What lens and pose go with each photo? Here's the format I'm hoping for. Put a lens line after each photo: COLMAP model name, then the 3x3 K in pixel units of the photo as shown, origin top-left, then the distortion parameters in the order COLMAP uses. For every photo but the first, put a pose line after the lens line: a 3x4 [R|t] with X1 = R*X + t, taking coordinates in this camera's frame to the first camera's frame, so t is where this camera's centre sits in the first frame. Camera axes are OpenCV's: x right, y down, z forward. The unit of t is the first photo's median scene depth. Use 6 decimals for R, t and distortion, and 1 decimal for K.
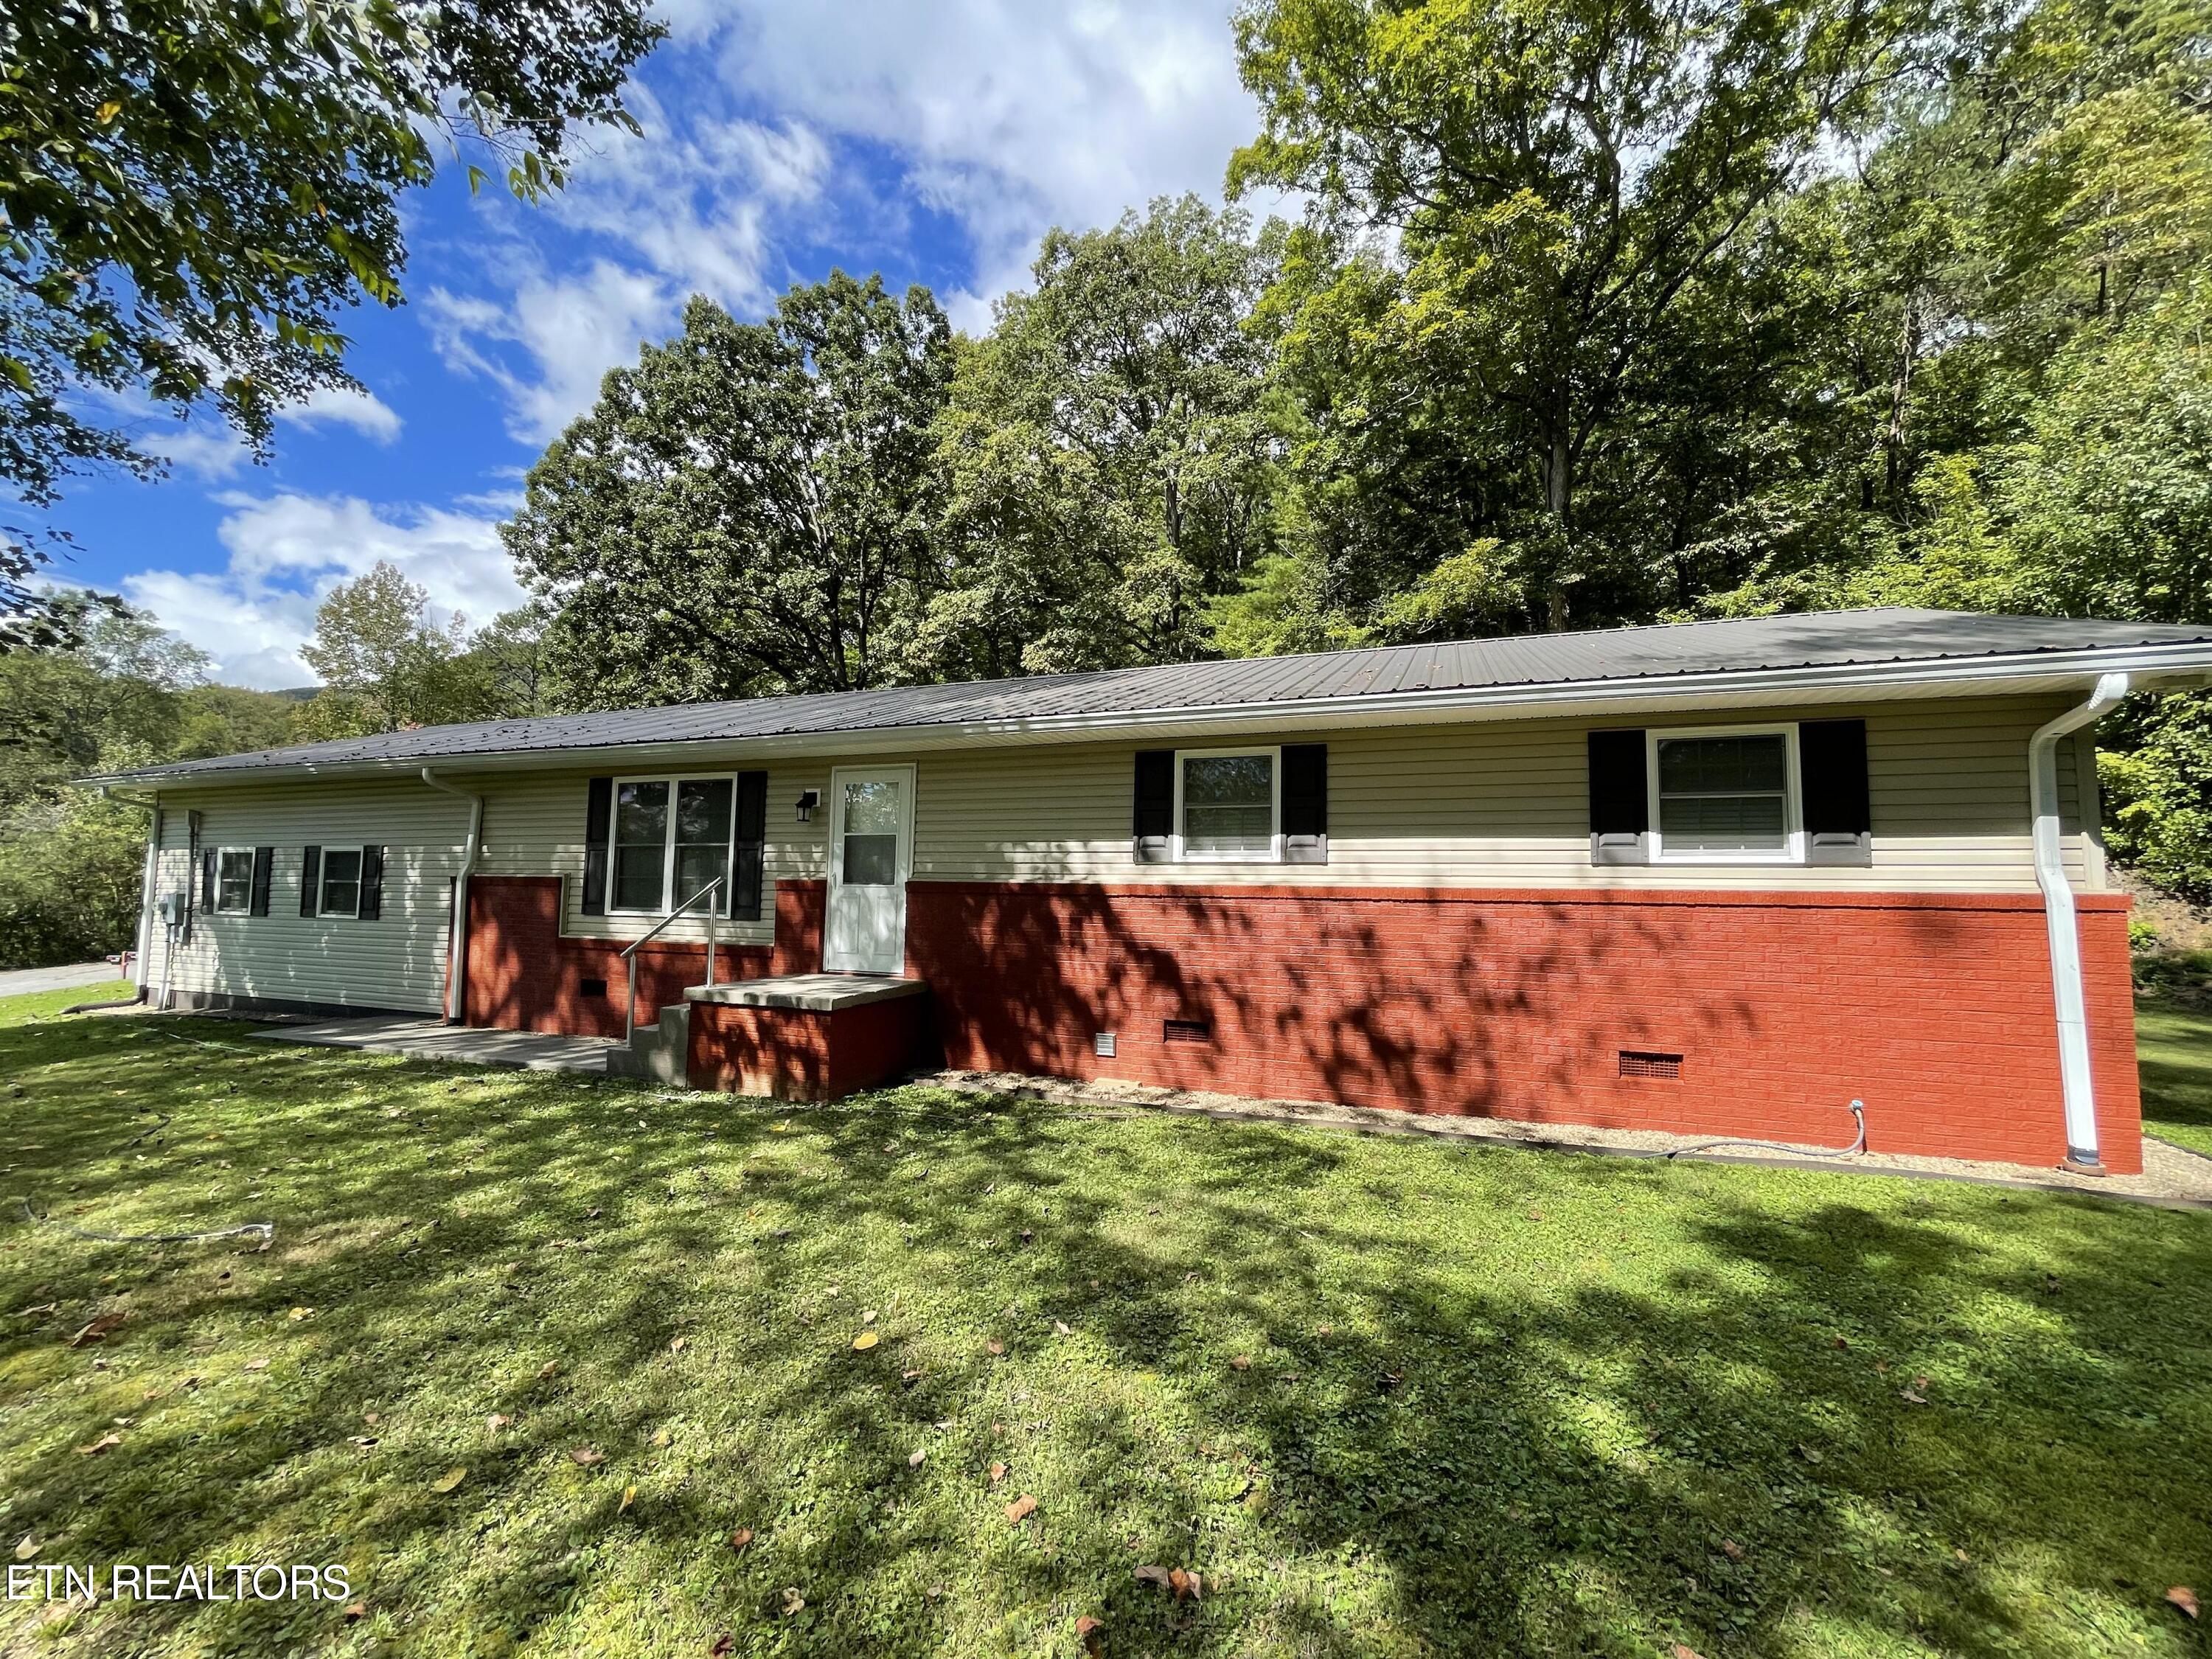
lens RADIAL K [[894.1, 0, 1108.5], [0, 894.1, 824.0], [0, 0, 1]] dist [-0.001508, -0.000644]
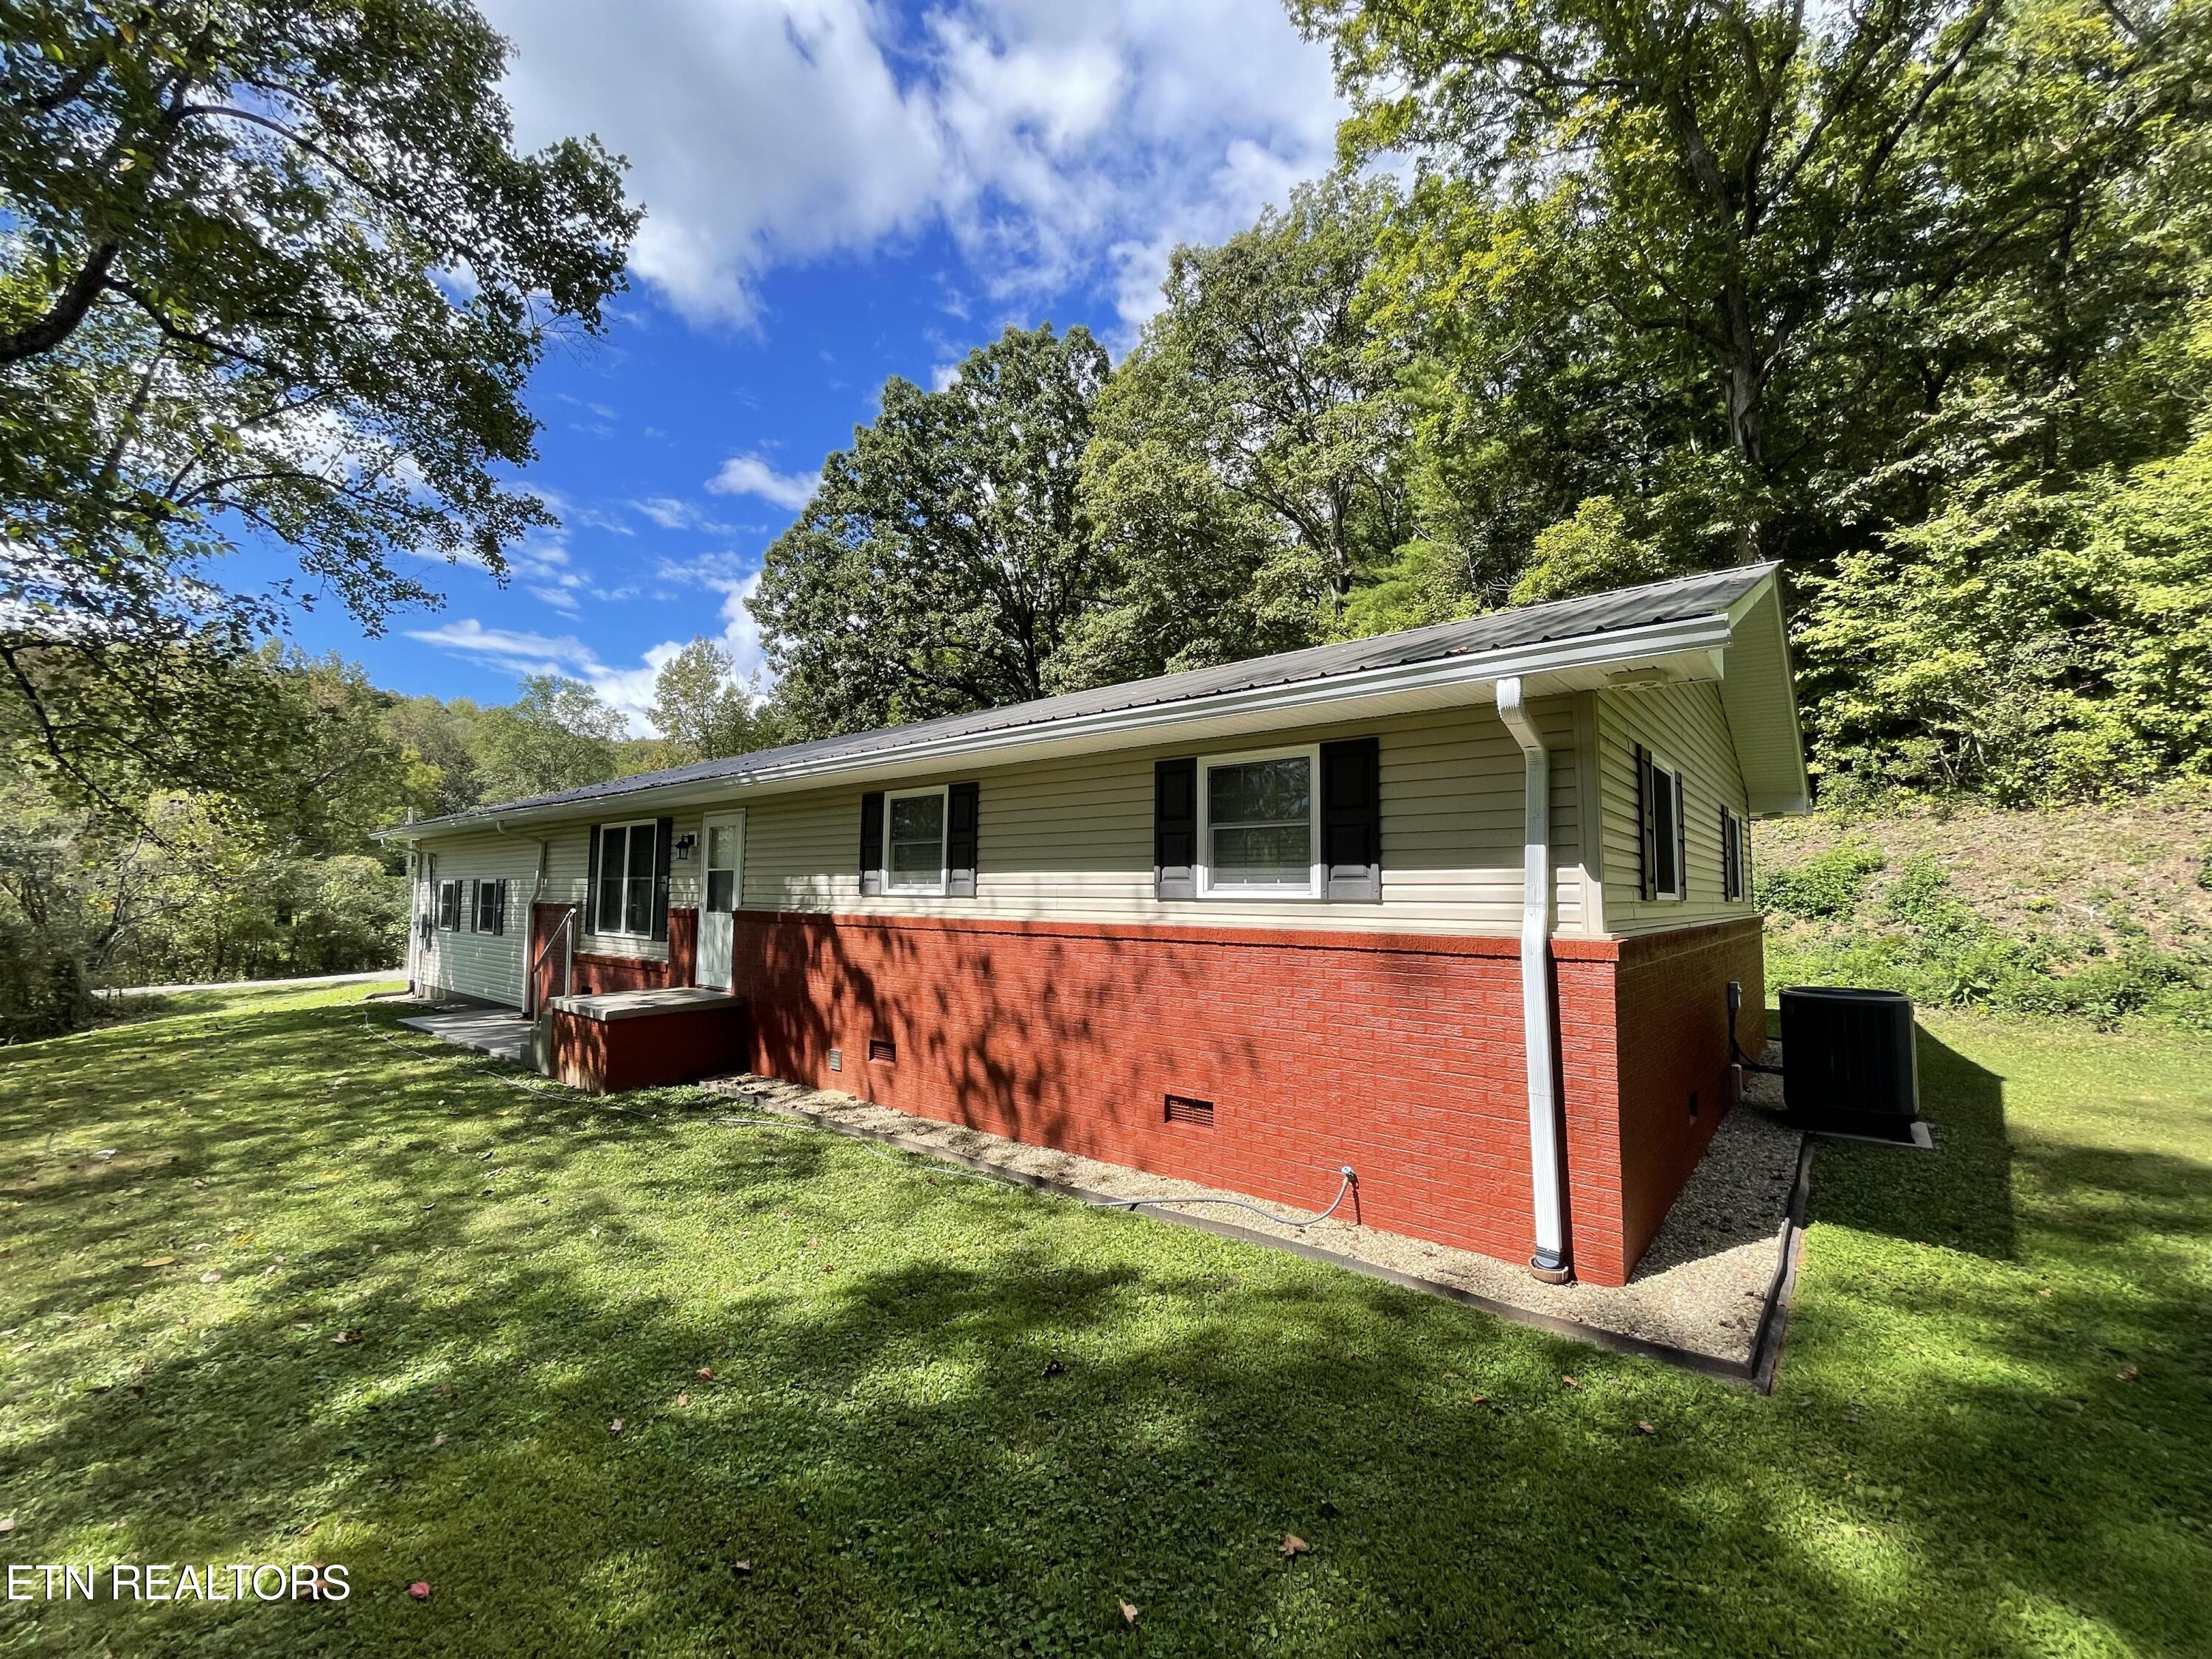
lens RADIAL K [[894.1, 0, 1110.2], [0, 894.1, 827.4], [0, 0, 1]] dist [-0.001508, -0.000644]
pose [[0.945897, -0.031009, -0.322981, 0.692462], [0.031170, 0.999503, -0.004675, -0.024807], [0.322965, -0.005645, 0.946394, 0.055354]]
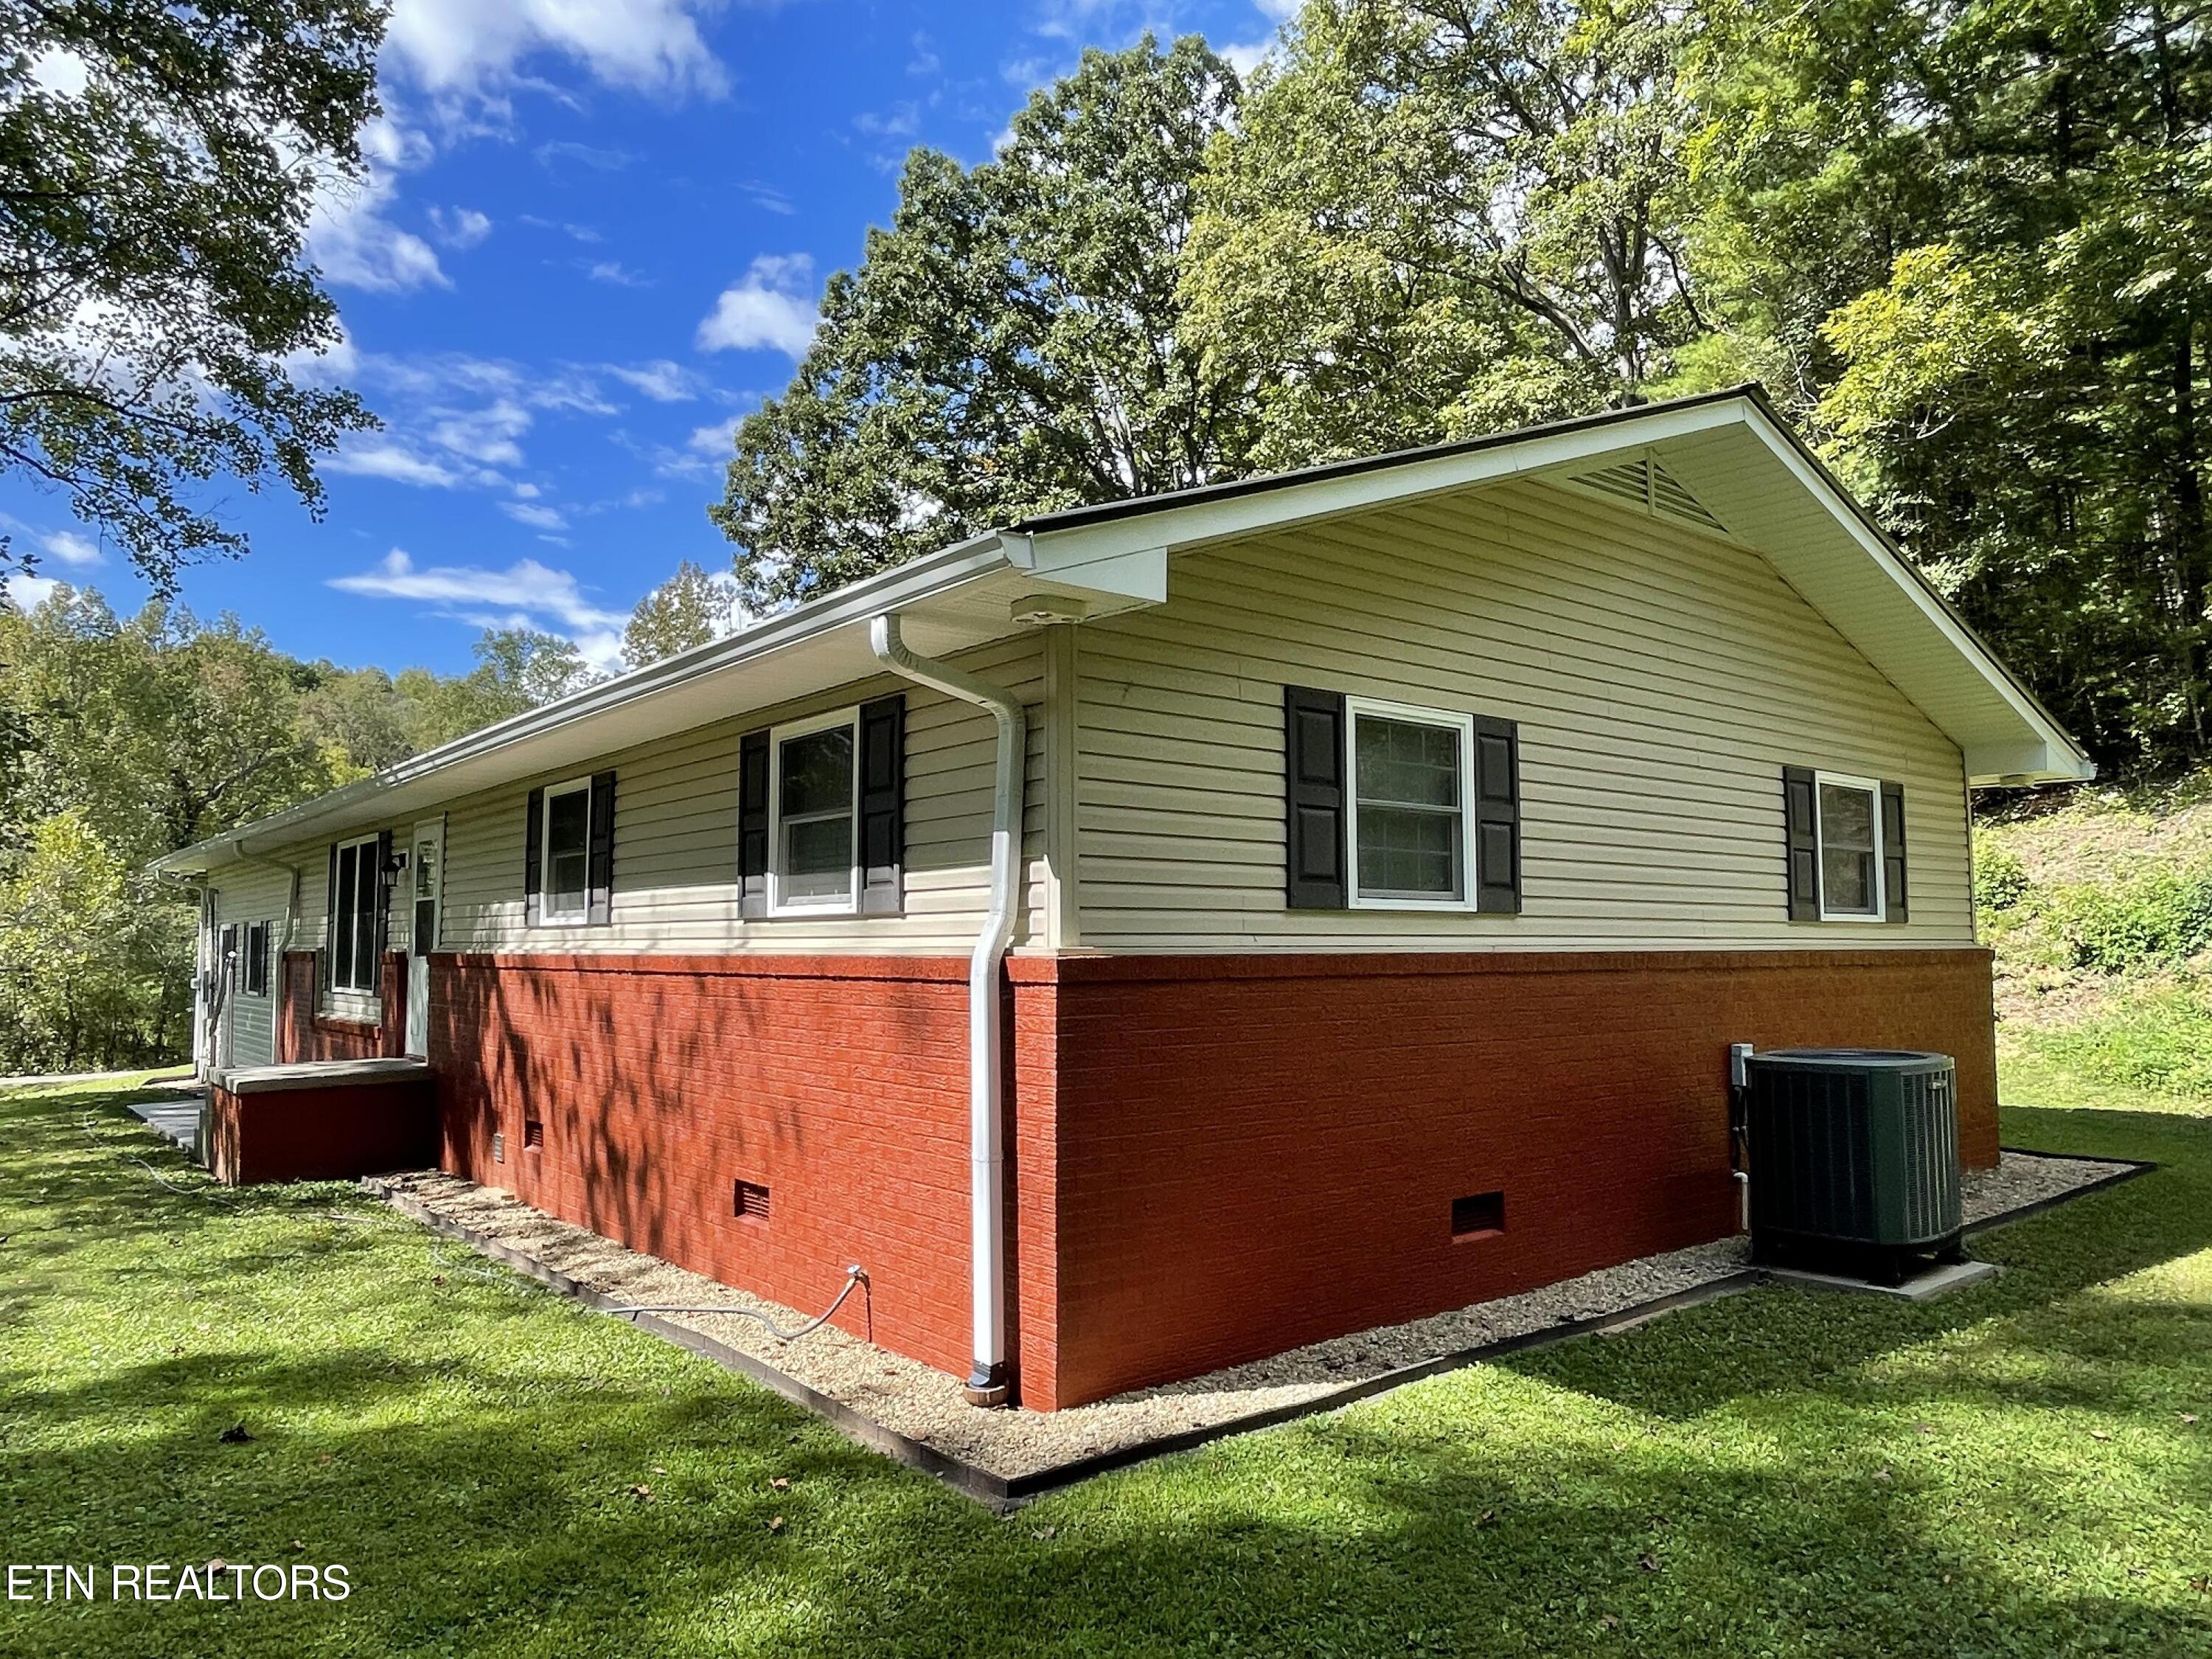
lens RADIAL K [[1471.2, 0, 1117.5], [0, 1471.2, 835.2], [0, 0, 1]] dist [0.005234, -0.010197]
pose [[0.864421, -0.053433, -0.499921, 1.202221], [0.052967, 0.998482, -0.015135, 0.009506], [0.499971, -0.013396, 0.865939, 0.102522]]
